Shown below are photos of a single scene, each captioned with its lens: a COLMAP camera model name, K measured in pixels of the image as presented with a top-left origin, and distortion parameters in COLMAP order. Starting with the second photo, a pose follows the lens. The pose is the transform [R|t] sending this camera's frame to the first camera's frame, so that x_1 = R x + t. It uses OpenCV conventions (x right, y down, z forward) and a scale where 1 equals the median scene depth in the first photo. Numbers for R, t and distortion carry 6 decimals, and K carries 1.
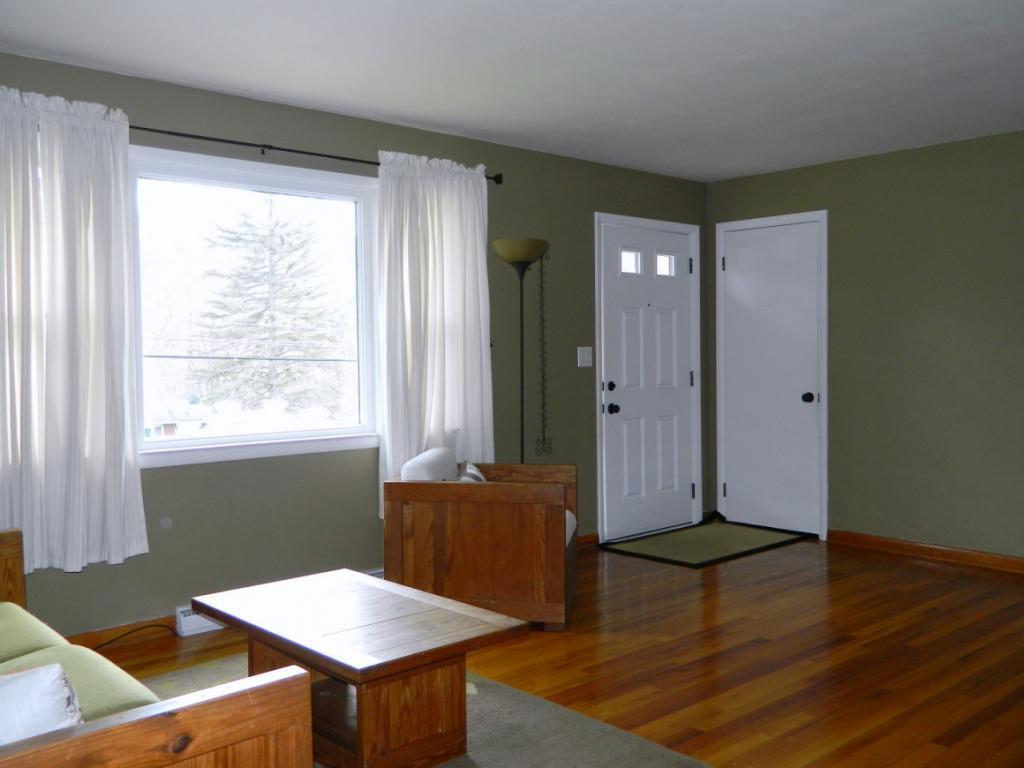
lens RADIAL K [[946.2, 0, 511.3], [0, 946.2, 384.1], [0, 0, 1]] dist [0.001428, 0.000000]
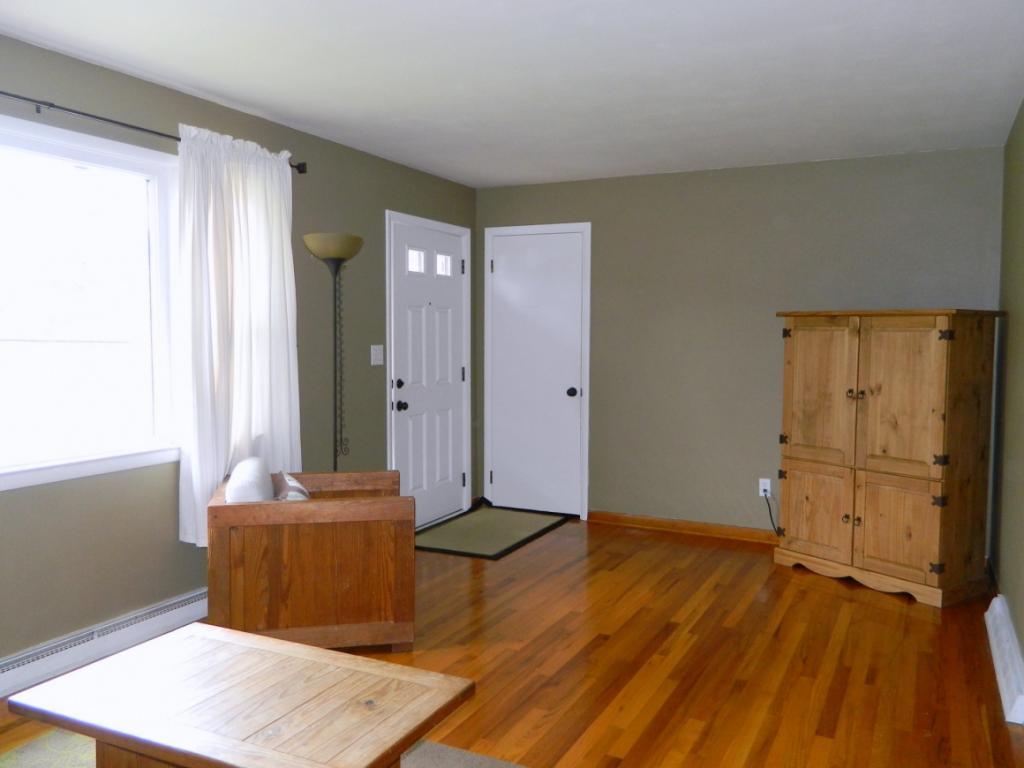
lens RADIAL K [[832.1, 0, 513.4], [0, 832.1, 381.5], [0, 0, 1]] dist [0.014511, 0.001658]
pose [[0.928494, -0.006968, 0.371283, -0.129665], [-0.002385, 0.999691, 0.024725, -0.025938], [-0.371340, -0.023843, 0.928191, 0.148827]]
